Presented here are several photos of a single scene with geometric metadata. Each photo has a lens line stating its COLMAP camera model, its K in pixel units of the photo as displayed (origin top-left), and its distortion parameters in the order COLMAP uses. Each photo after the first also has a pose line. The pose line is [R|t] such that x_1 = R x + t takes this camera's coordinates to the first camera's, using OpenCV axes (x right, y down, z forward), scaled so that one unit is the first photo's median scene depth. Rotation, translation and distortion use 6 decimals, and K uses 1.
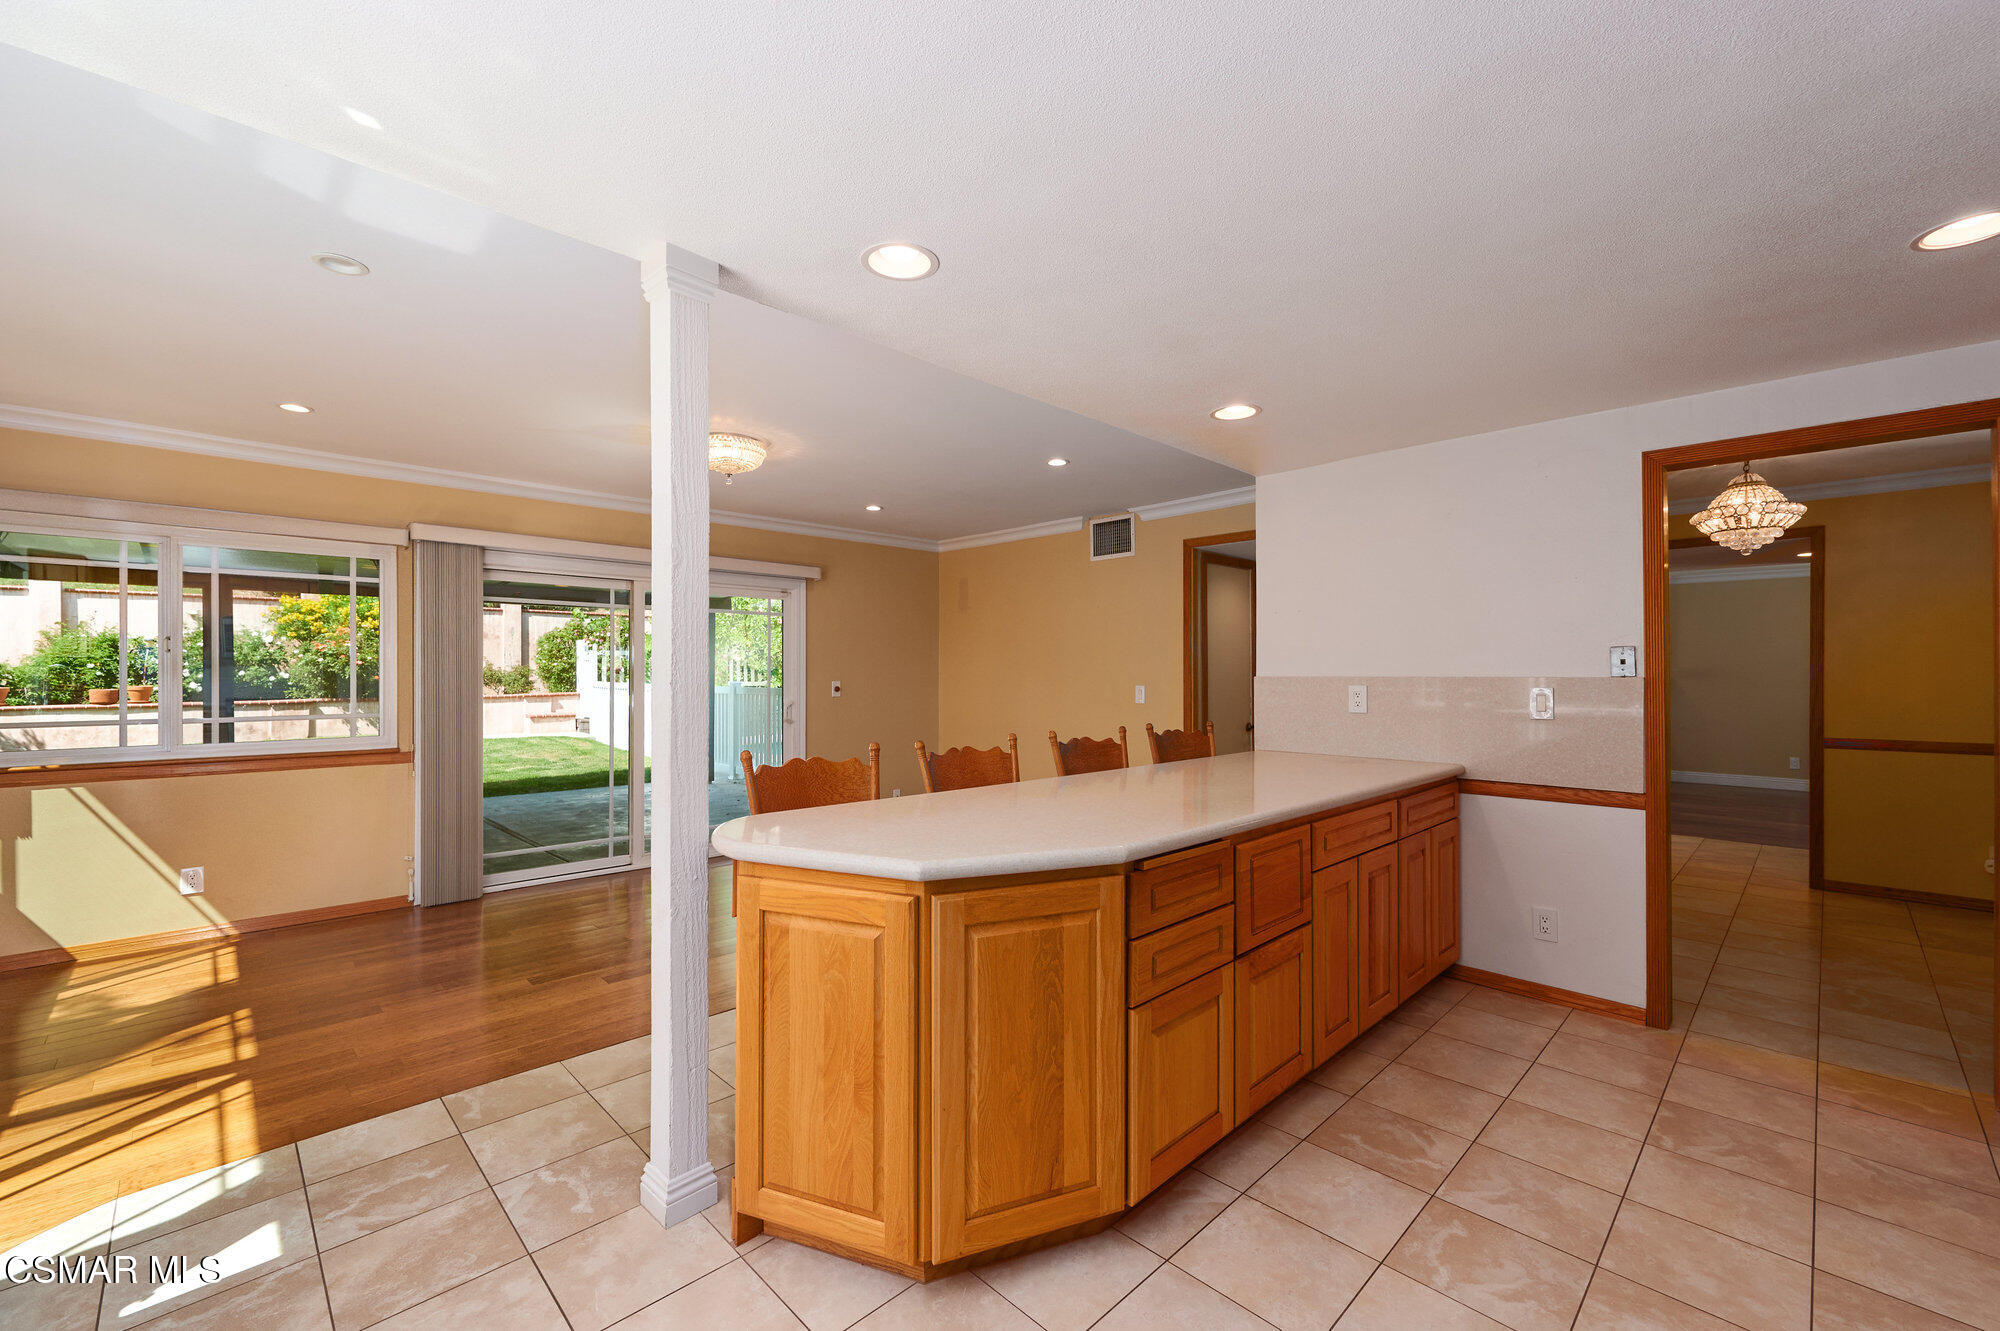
lens RADIAL K [[817.5, 0, 1000.0], [0, 817.5, 665.5], [0, 0, 1]] dist [0.001814, 0.000085]
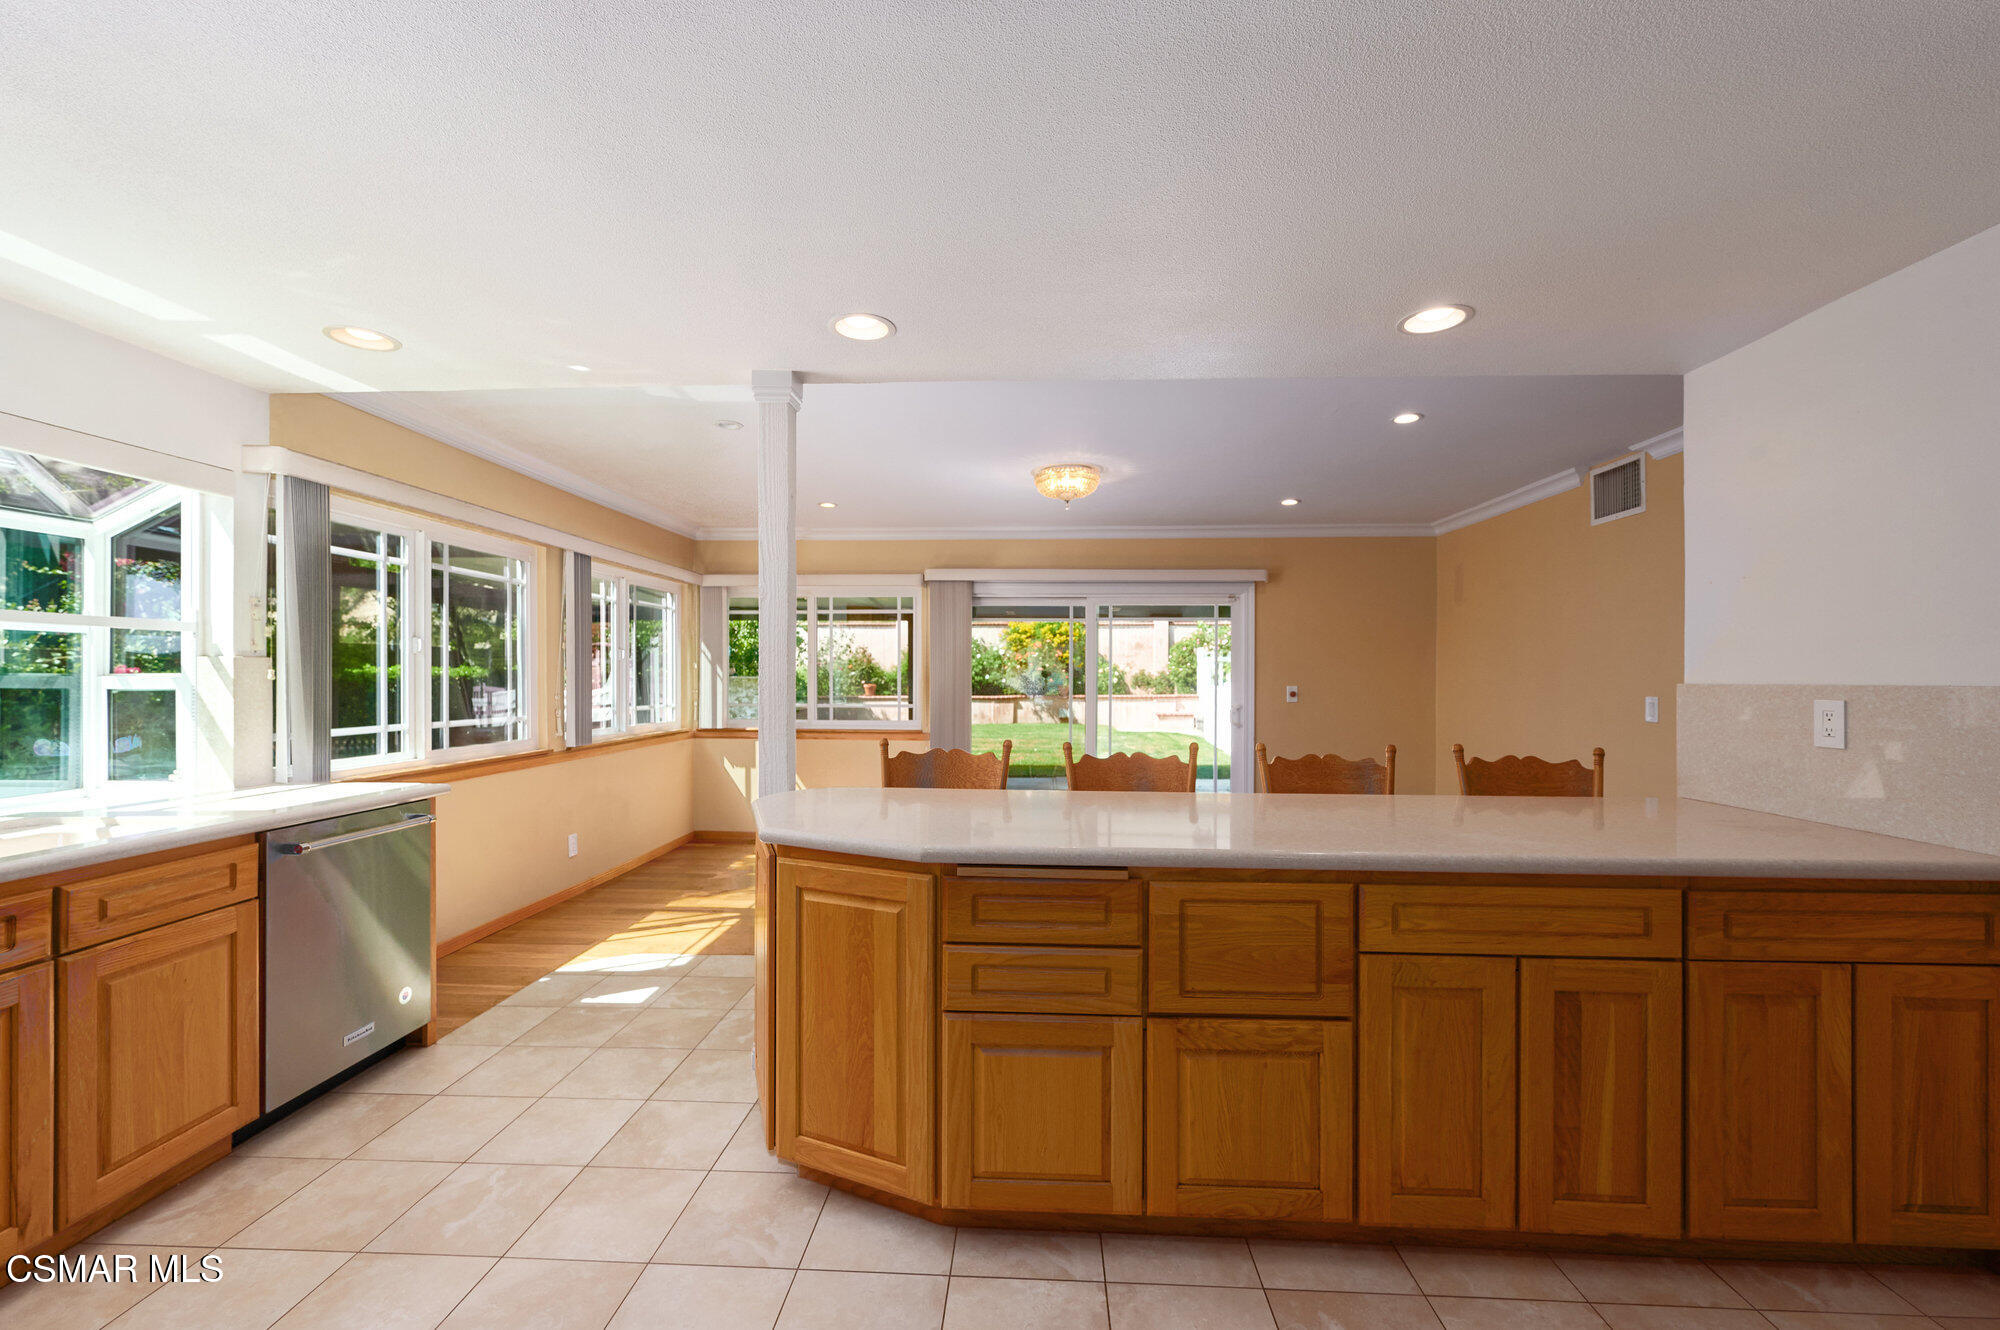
lens RADIAL K [[811.5, 0, 1000.0], [0, 811.5, 665.0], [0, 0, 1]] dist [-0.000256, -0.000005]
pose [[0.677817, -0.008557, -0.735181, 0.401332], [0.003992, 0.999960, -0.007957, 0.001430], [0.735220, 0.002458, 0.677824, 0.159322]]
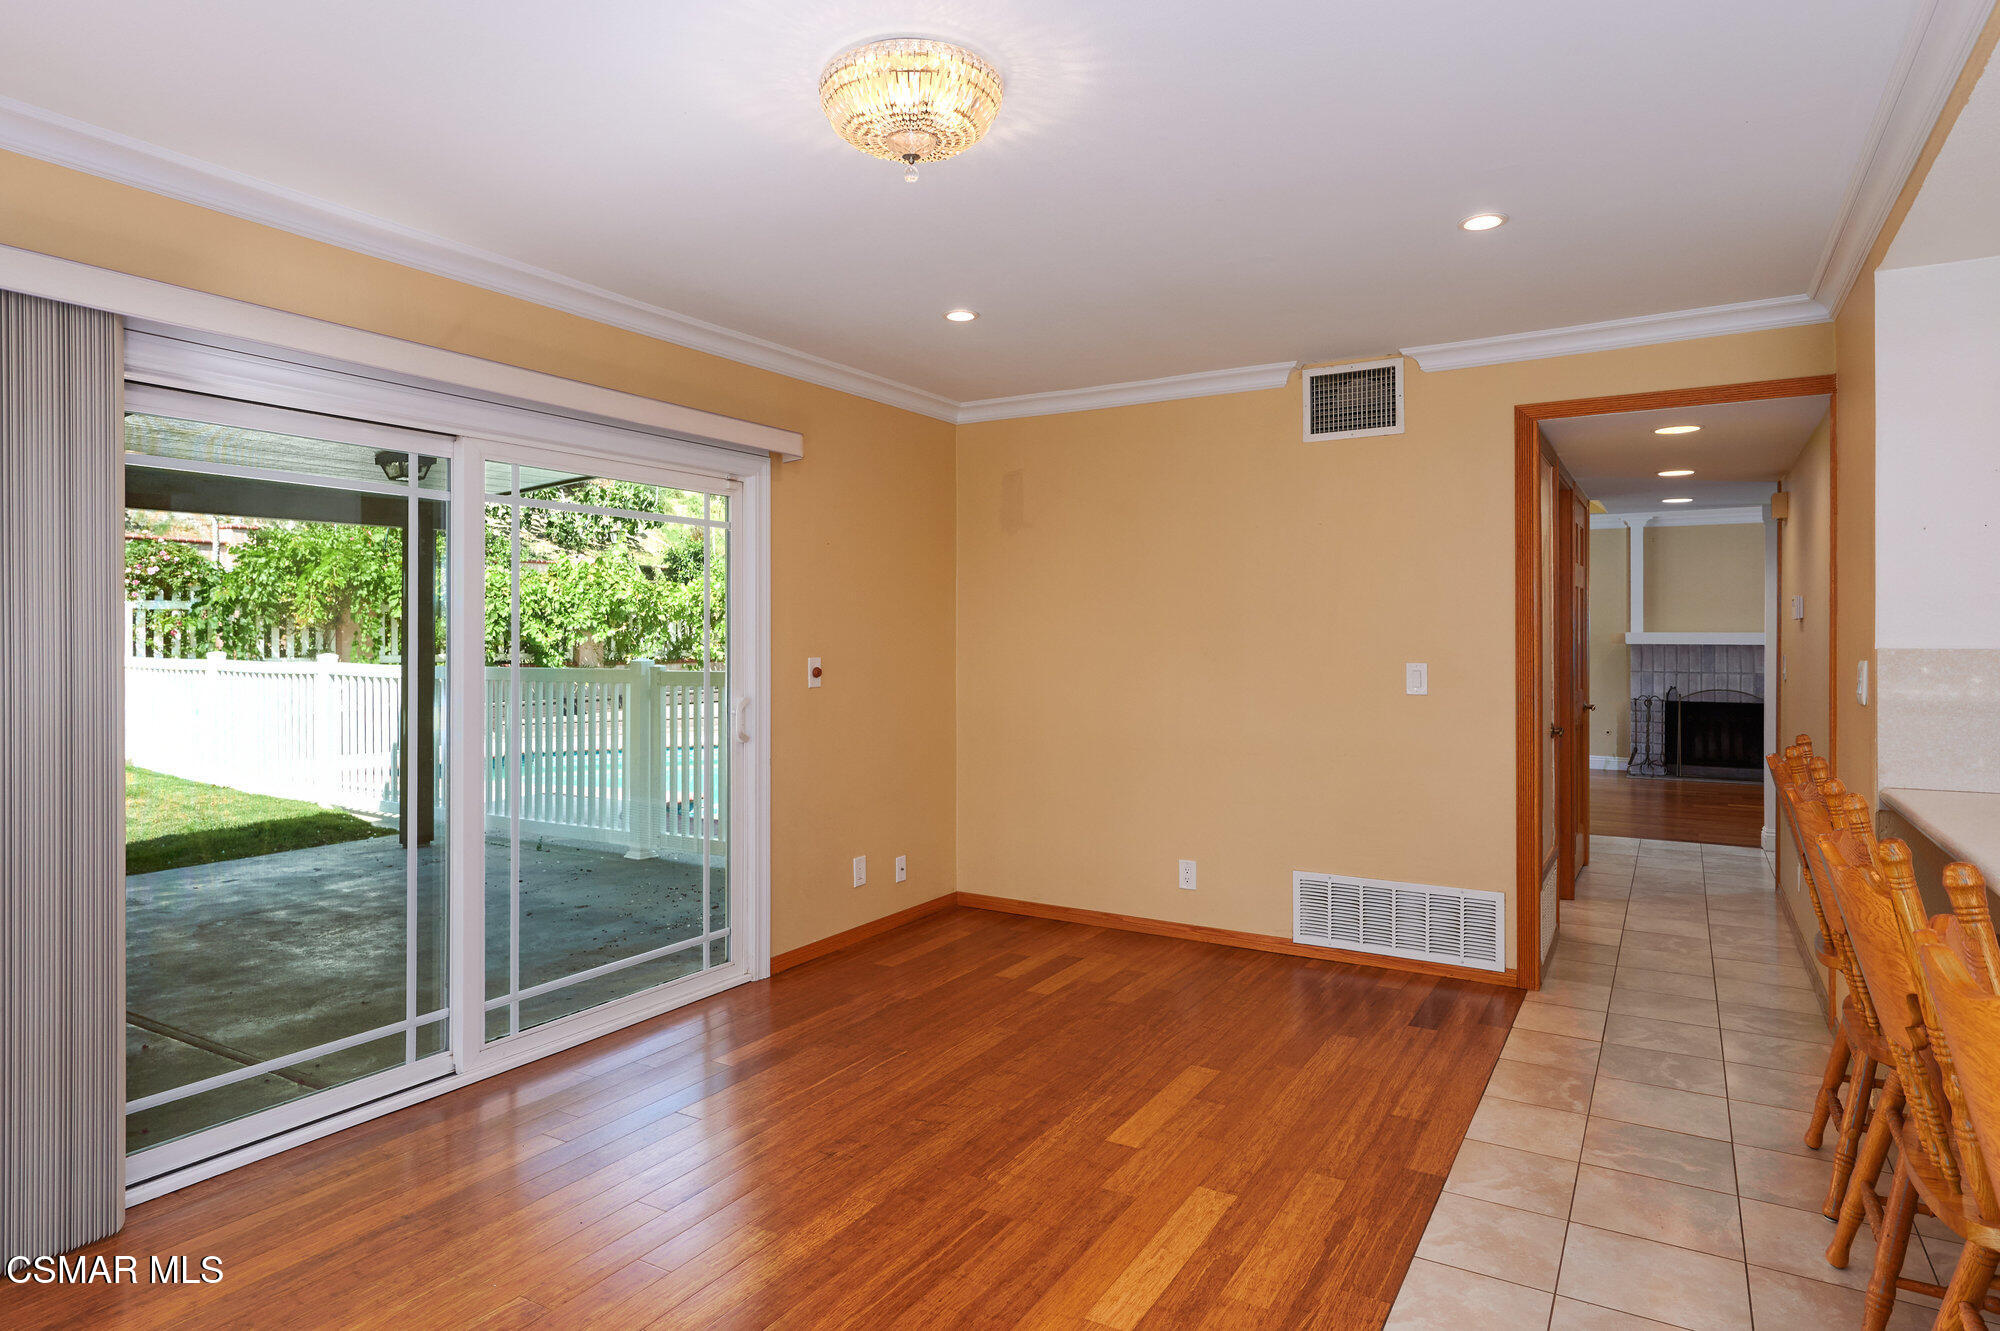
lens RADIAL K [[1111.1, 0, 1000.8], [0, 1111.1, 630.2], [0, 0, 1]] dist [-0.037206, -0.000698]
pose [[0.968082, 0.001018, 0.250632, -0.396225], [-0.001923, 0.999992, 0.003369, -0.000700], [-0.250626, -0.003743, 0.968077, 0.441464]]
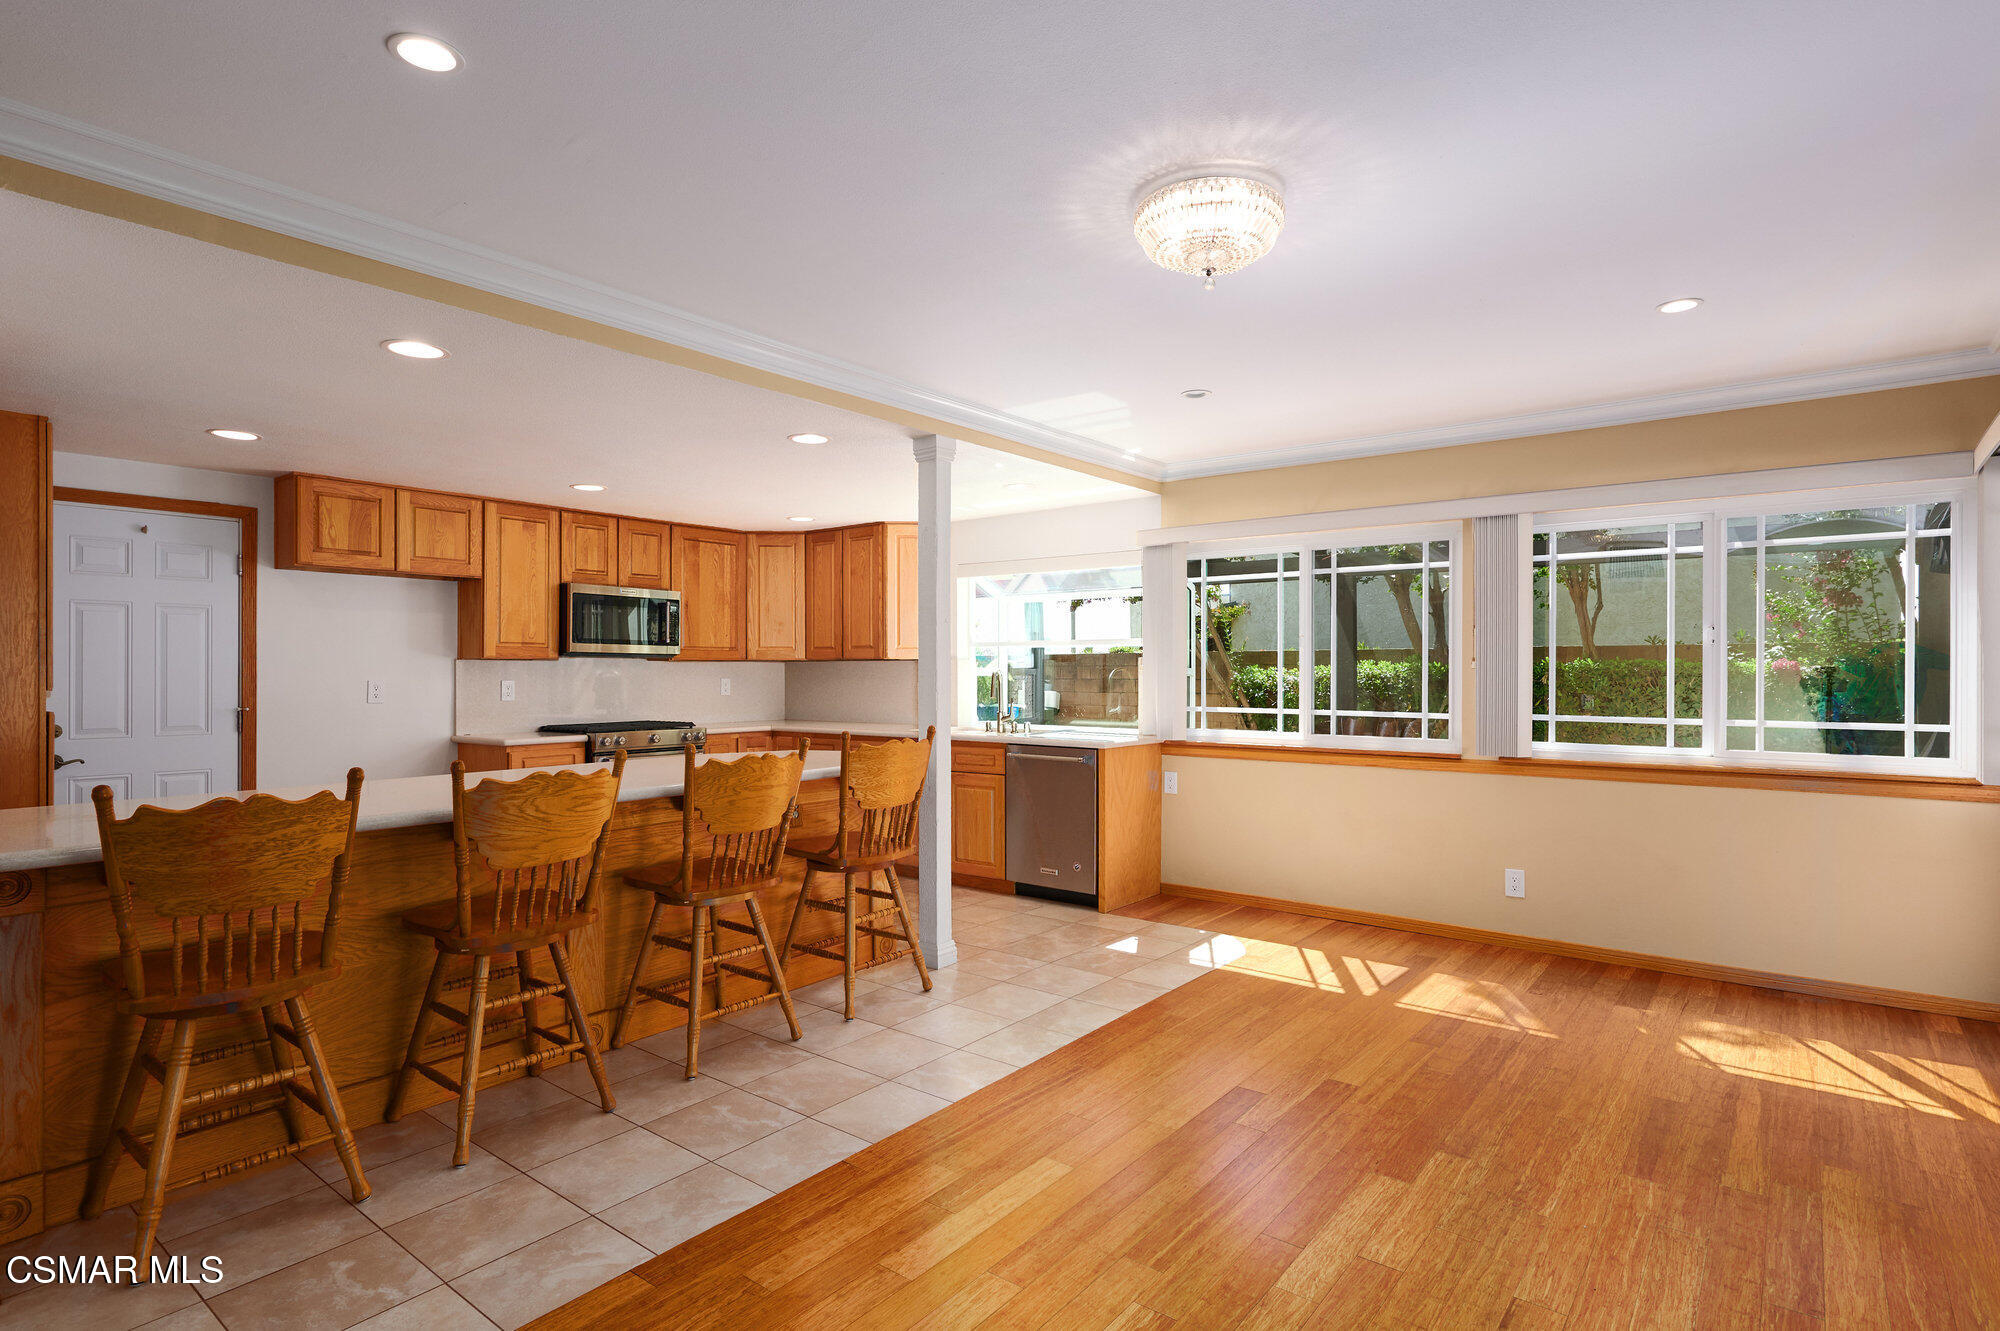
lens RADIAL K [[1016.9, 0, 967.3], [0, 1016.9, 666.8], [0, 0, 1]] dist [0.000166, -0.000107]
pose [[-0.996194, 0.001672, -0.087144, -0.124156], [0.002575, 0.999944, -0.010247, 0.013166], [0.087122, -0.010433, -0.996143, 1.496999]]
